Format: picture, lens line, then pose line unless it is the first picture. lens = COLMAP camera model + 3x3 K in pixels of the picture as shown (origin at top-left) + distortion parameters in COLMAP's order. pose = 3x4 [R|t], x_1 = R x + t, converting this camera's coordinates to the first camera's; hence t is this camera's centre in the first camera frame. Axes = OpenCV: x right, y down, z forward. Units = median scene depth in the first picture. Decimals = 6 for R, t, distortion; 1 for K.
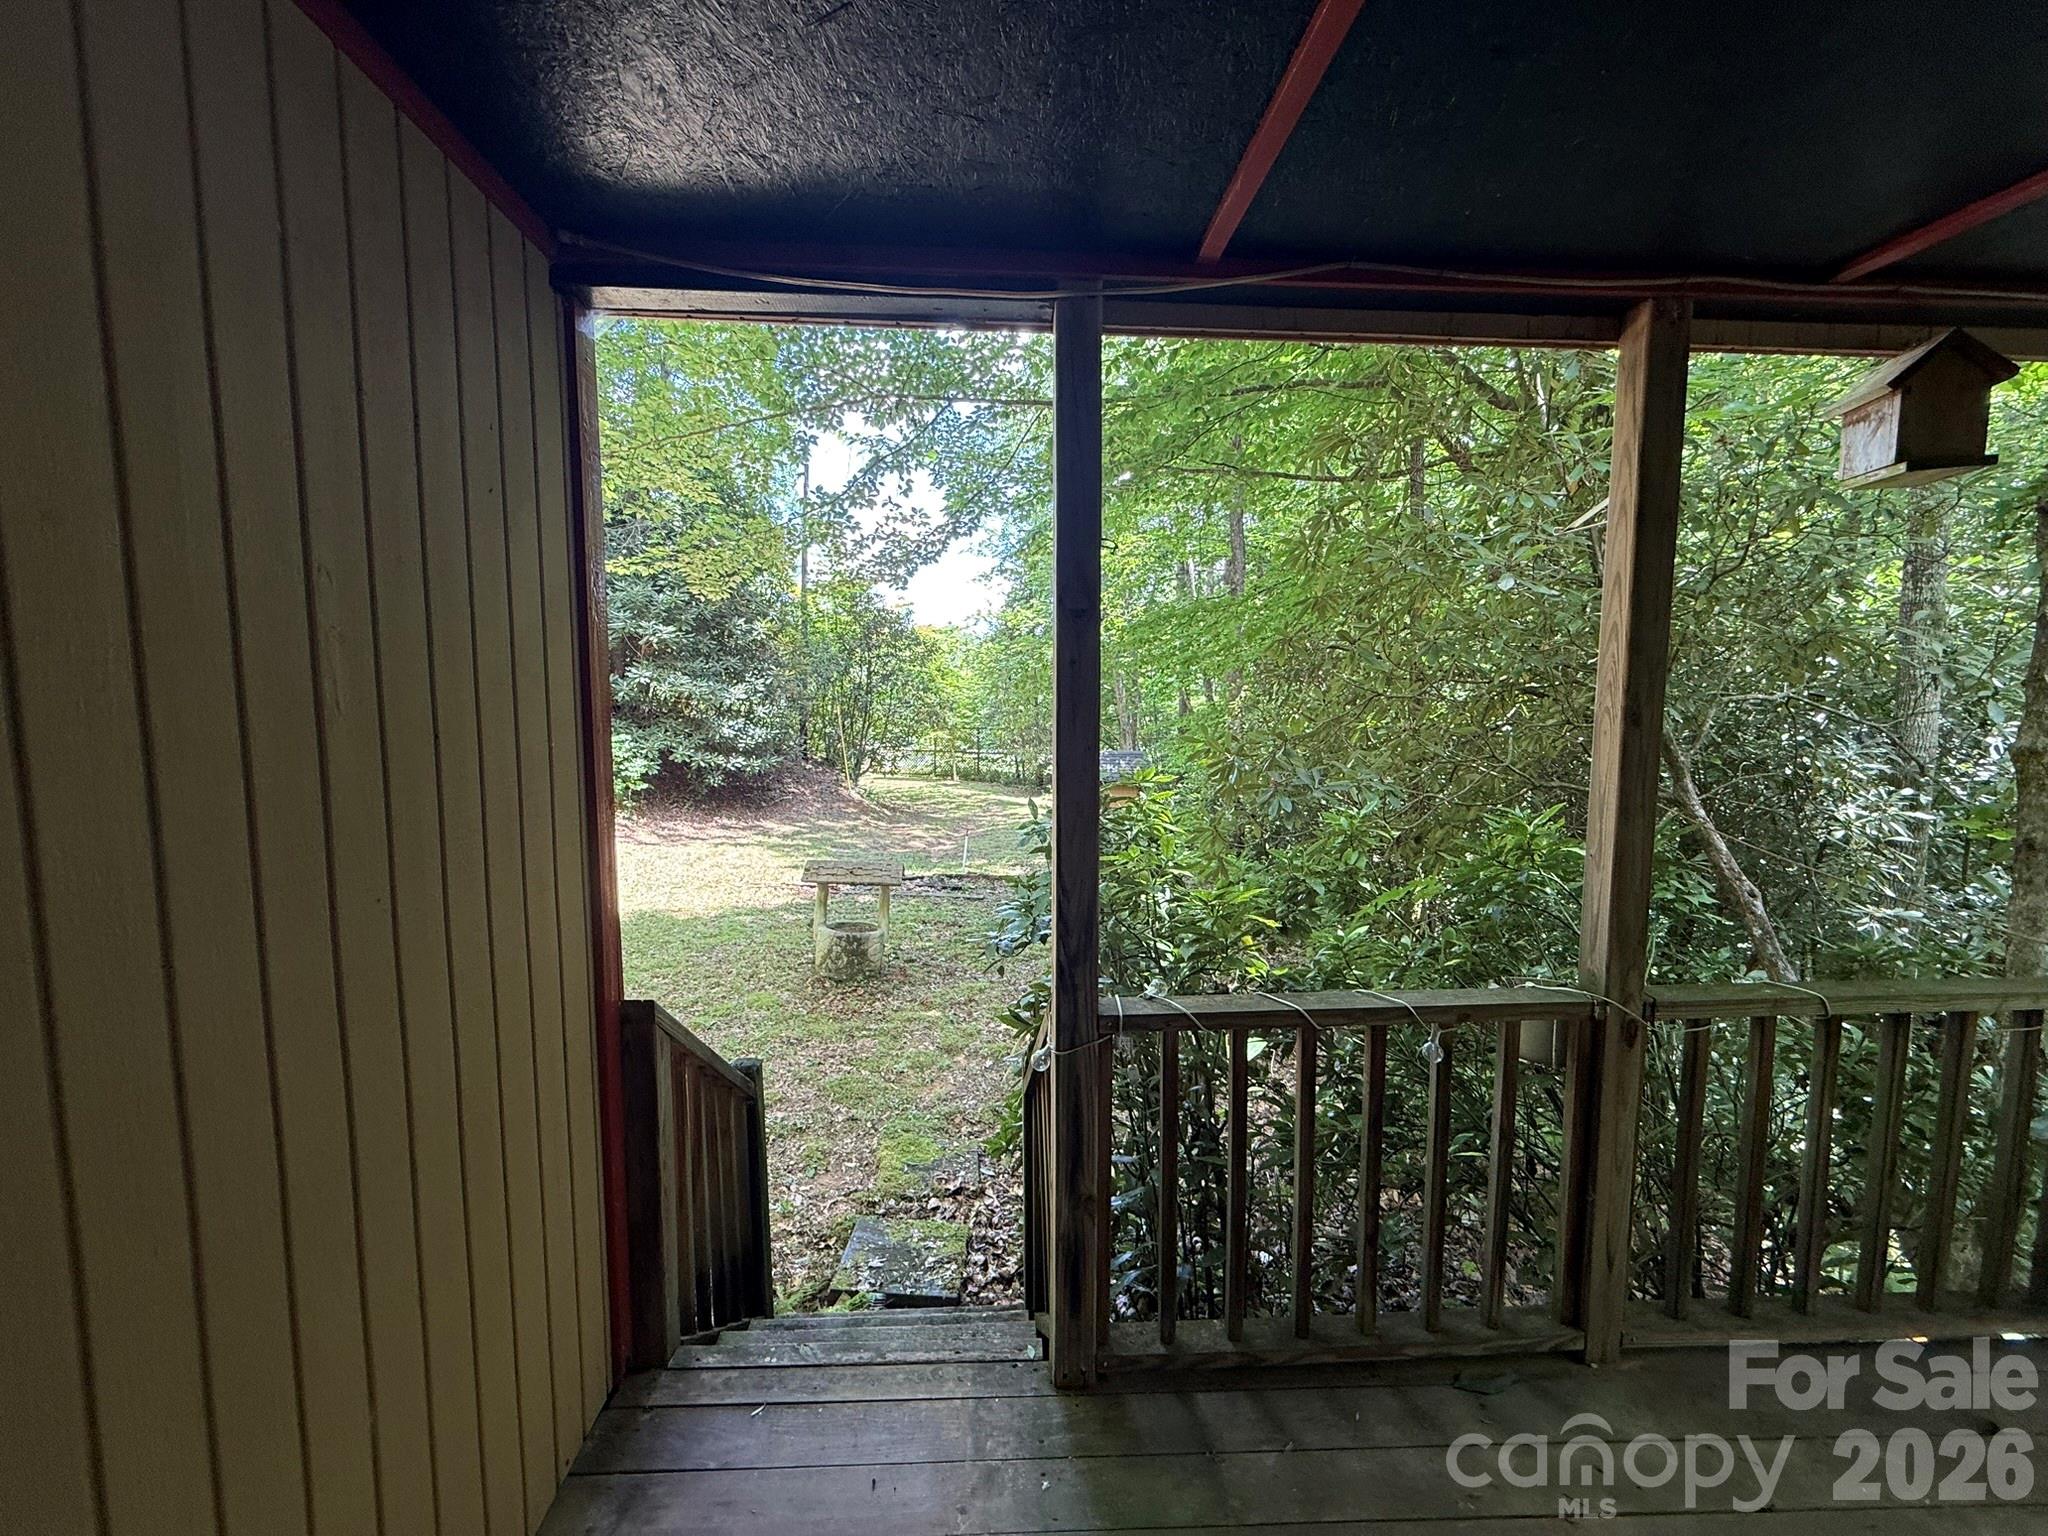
lens RADIAL K [[818.0, 0, 1014.9], [0, 818.0, 760.5], [0, 0, 1]] dist [-0.002078, 0.000012]
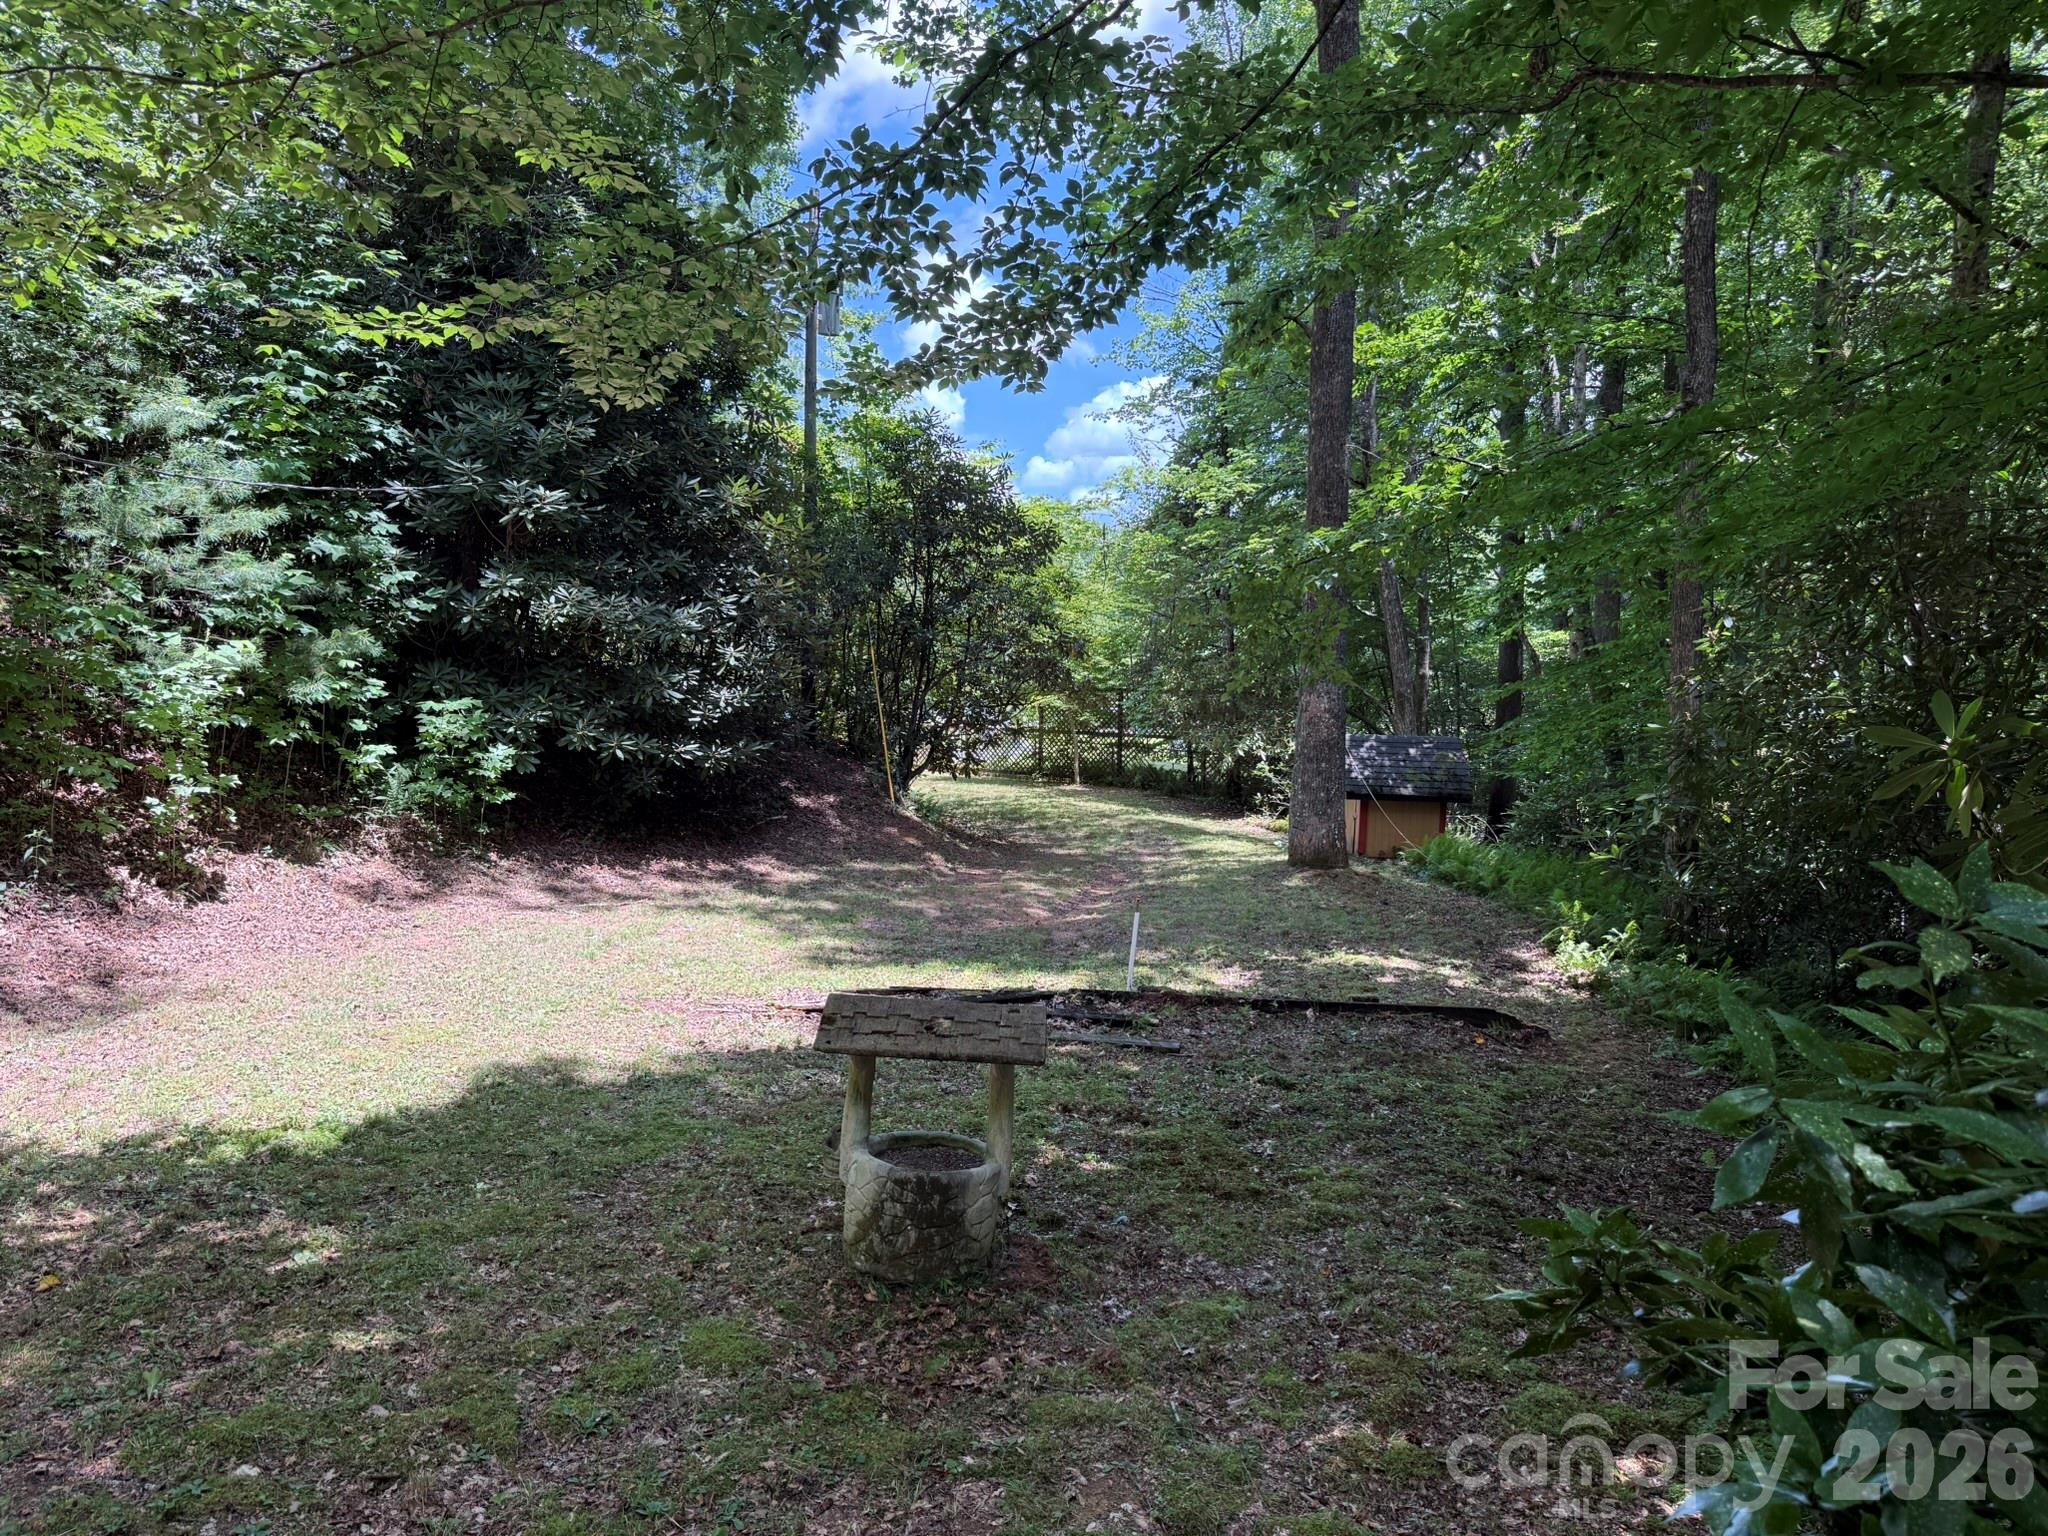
lens RADIAL K [[1423.2, 0, 1031.8], [0, 1423.2, 771.2], [0, 0, 1]] dist [0.063862, -0.002363]
pose [[0.995485, 0.013192, -0.094002, -0.033118], [-0.011412, 0.999746, 0.019453, -0.006228], [0.094234, -0.018292, 0.995382, 0.111494]]
